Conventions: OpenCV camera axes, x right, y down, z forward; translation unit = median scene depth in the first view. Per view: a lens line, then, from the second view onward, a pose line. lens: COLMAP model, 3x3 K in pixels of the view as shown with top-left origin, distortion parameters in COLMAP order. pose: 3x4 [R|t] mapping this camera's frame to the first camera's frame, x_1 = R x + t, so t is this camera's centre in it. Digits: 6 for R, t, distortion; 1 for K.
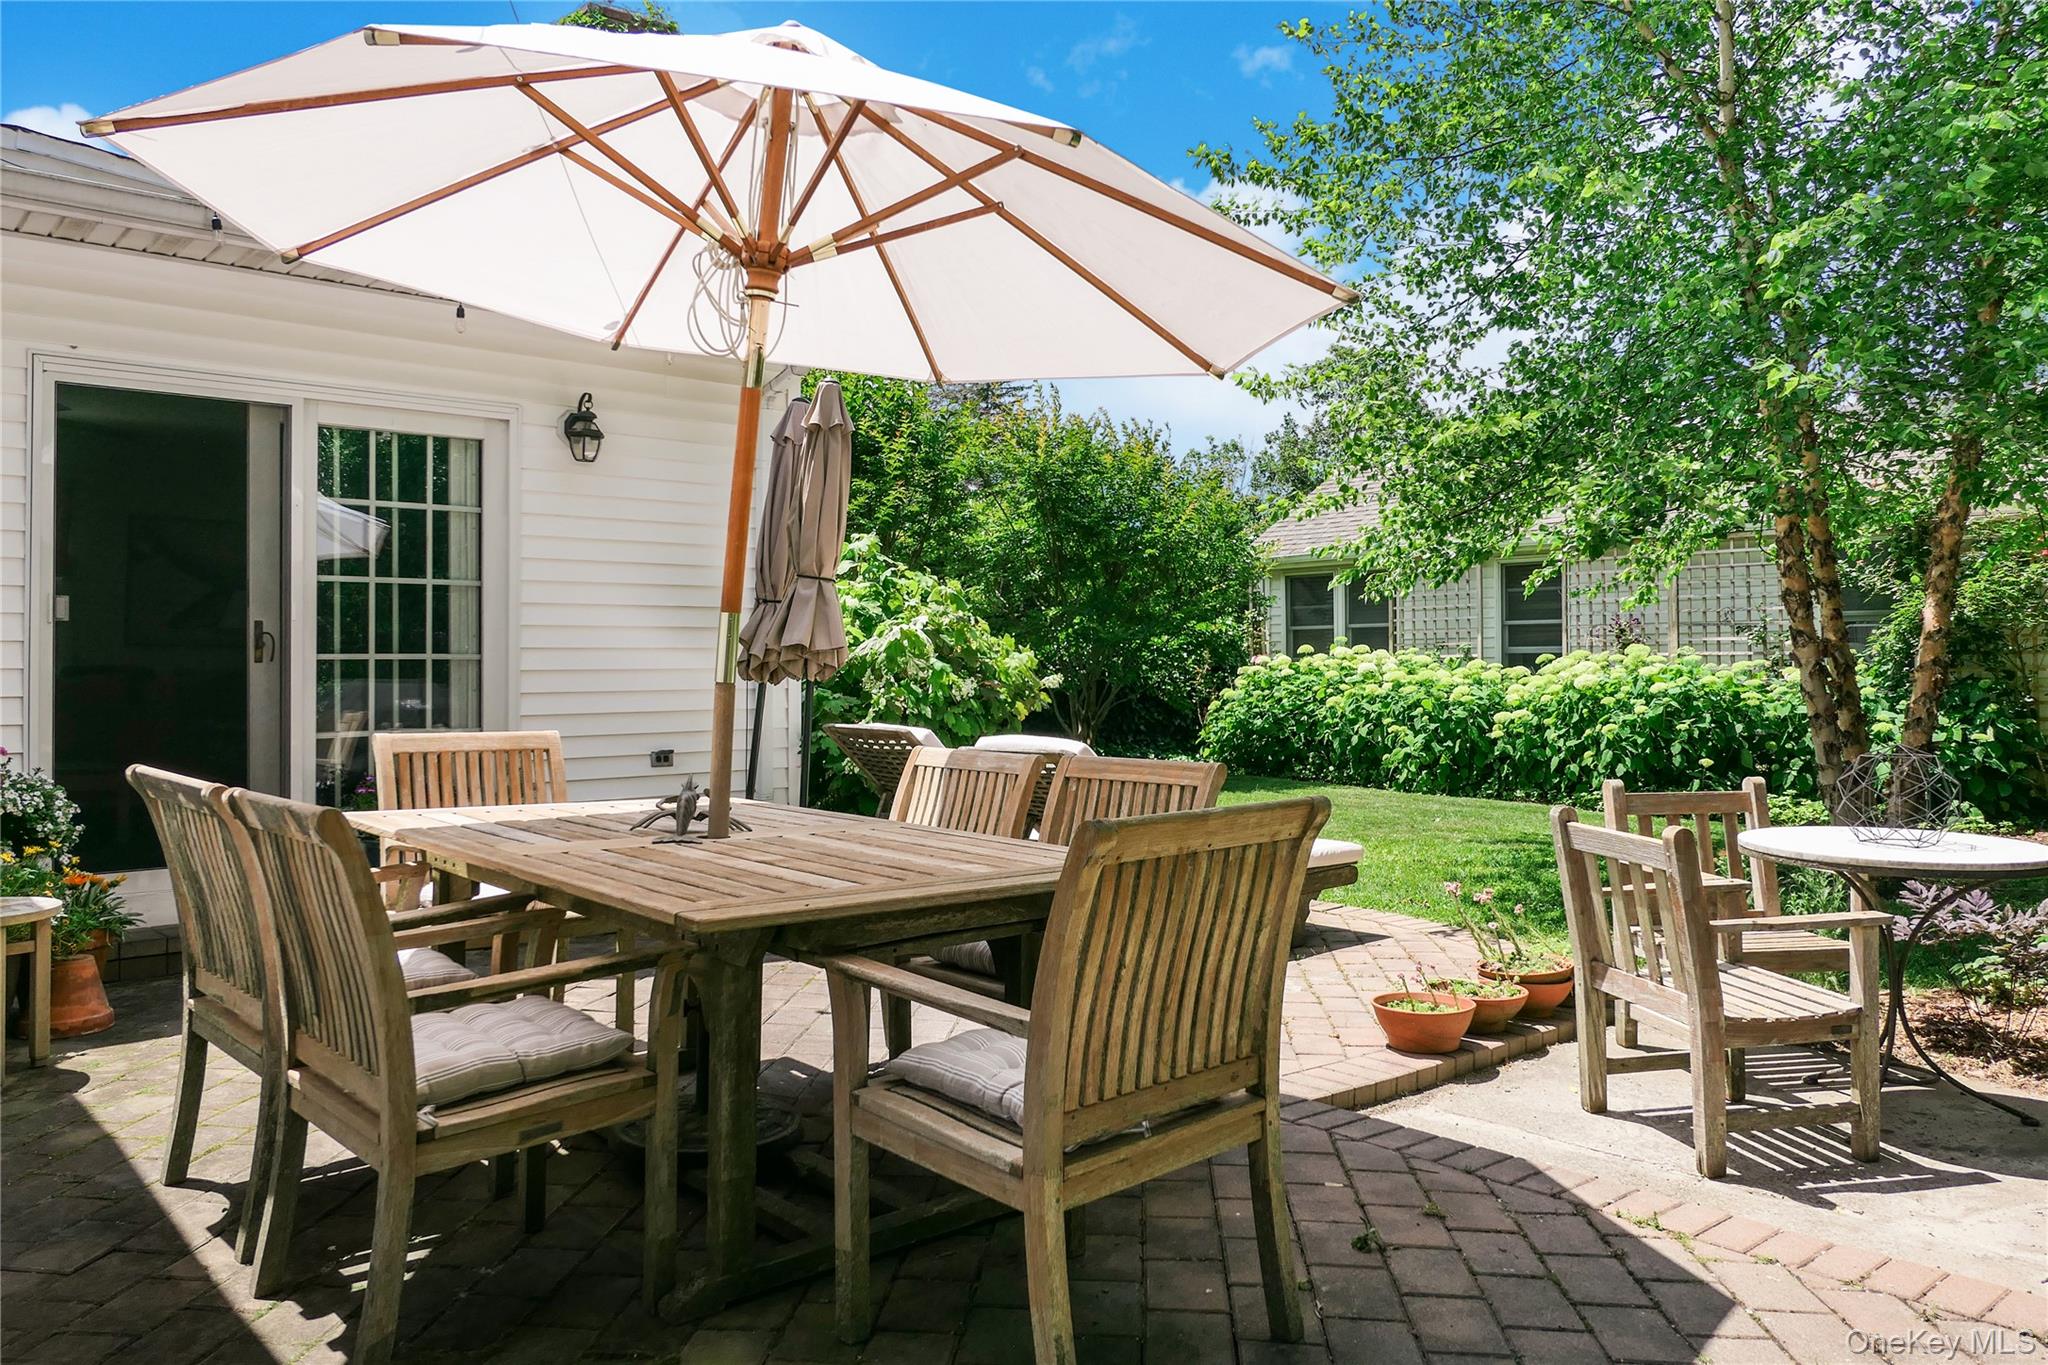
lens RADIAL K [[1415.9, 0, 1026.0], [0, 1415.9, 644.2], [0, 0, 1]] dist [-0.002086, -0.004003]
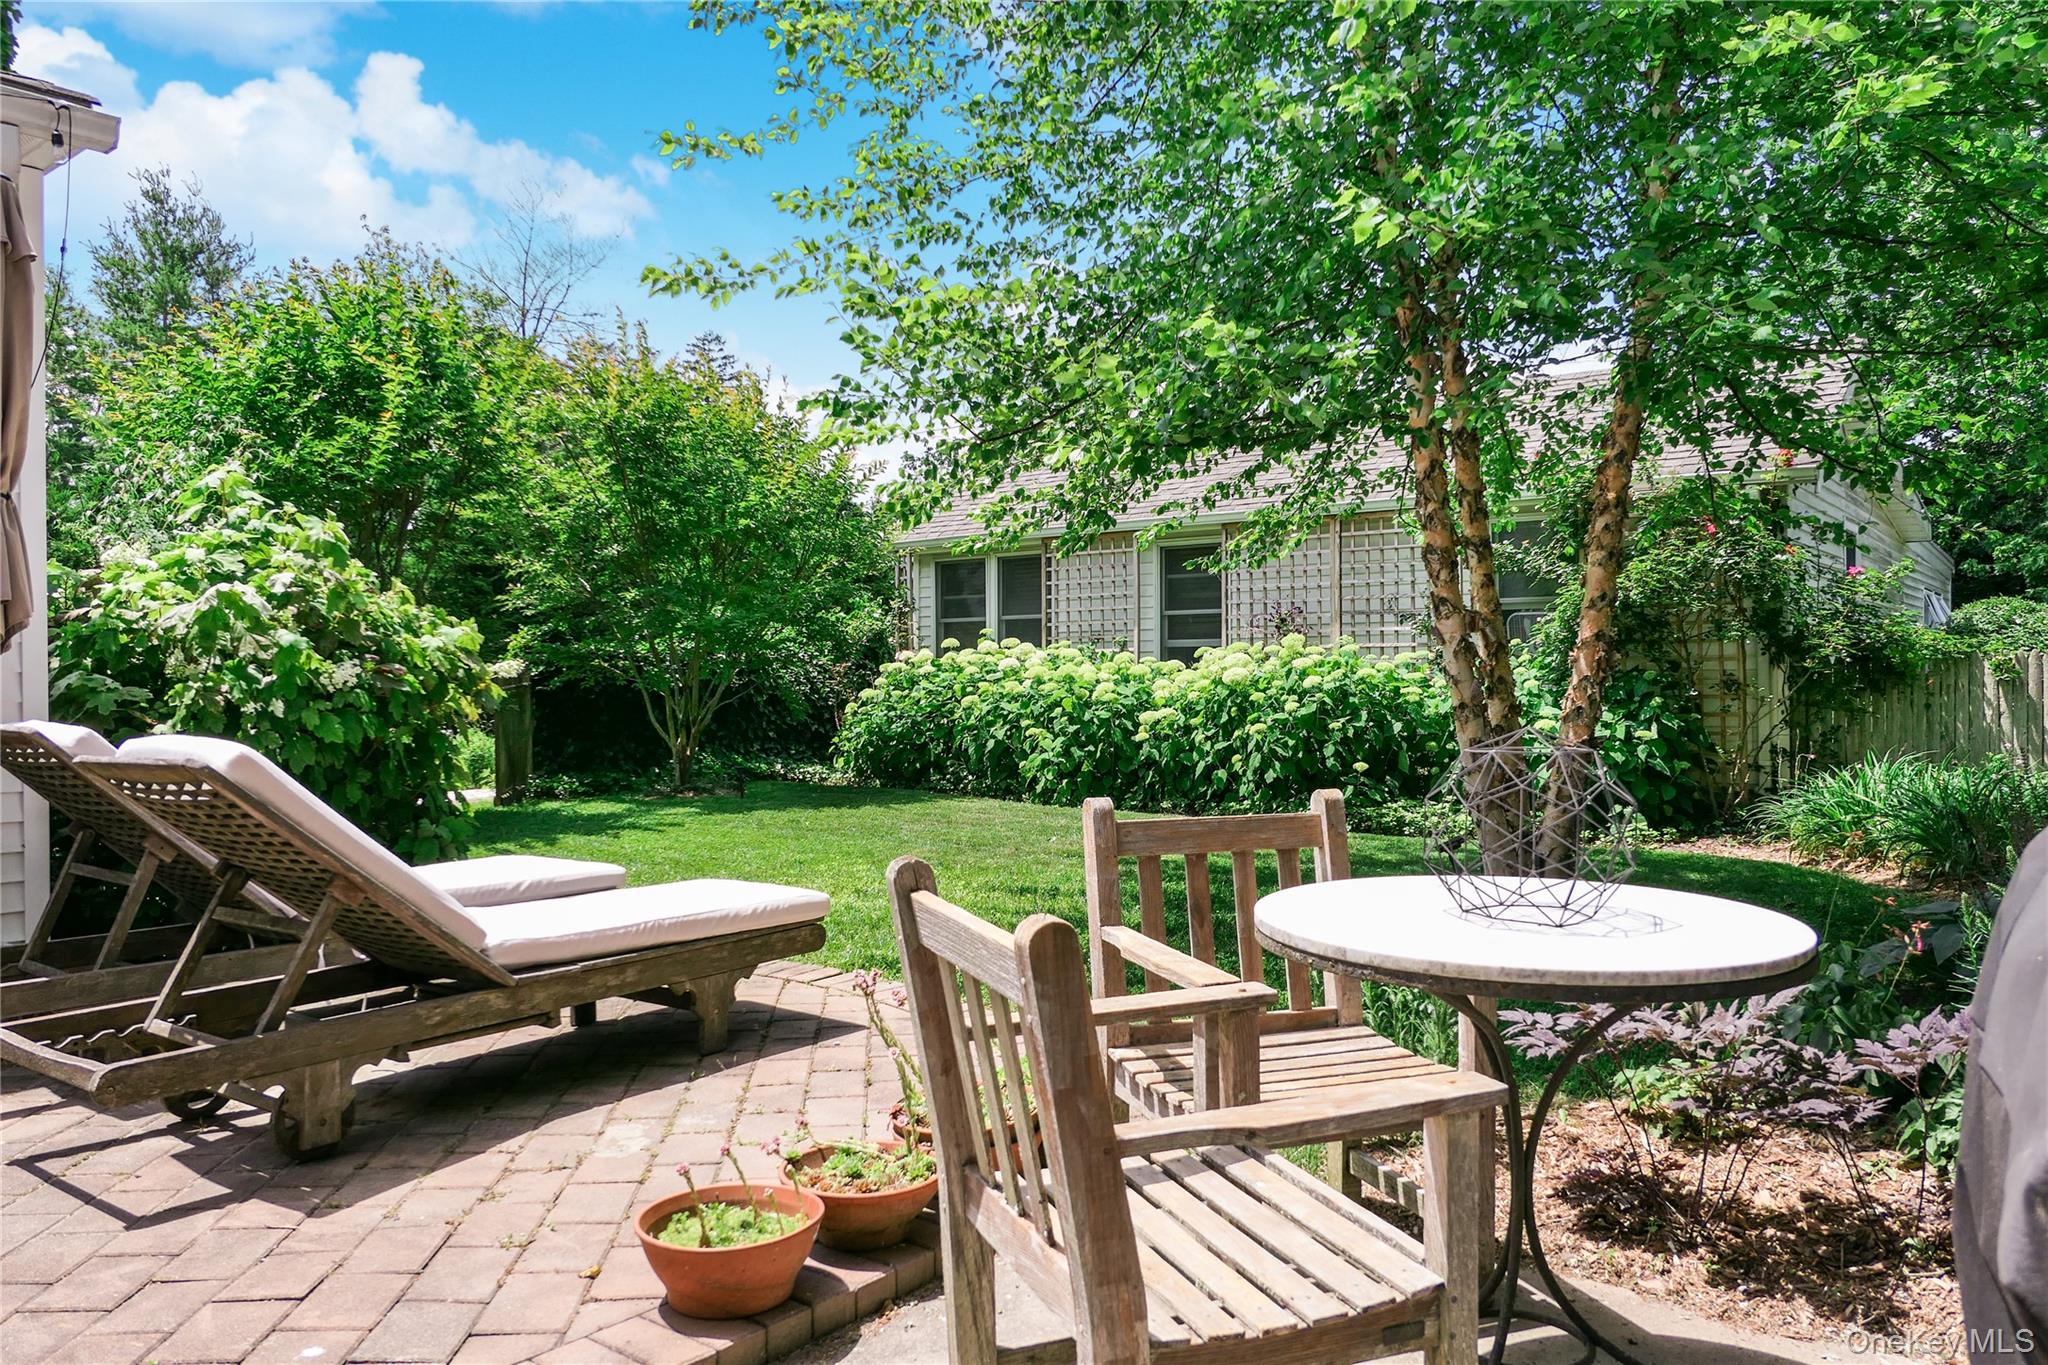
lens RADIAL K [[1427.4, 0, 1024.0], [0, 1427.4, 682.5], [0, 0, 1]] dist [0.000619, 0.003442]
pose [[0.982554, -0.002219, 0.185964, 0.102986], [-0.001547, 0.999797, 0.020102, 0.013346], [-0.185970, -0.020039, 0.982351, 0.158157]]
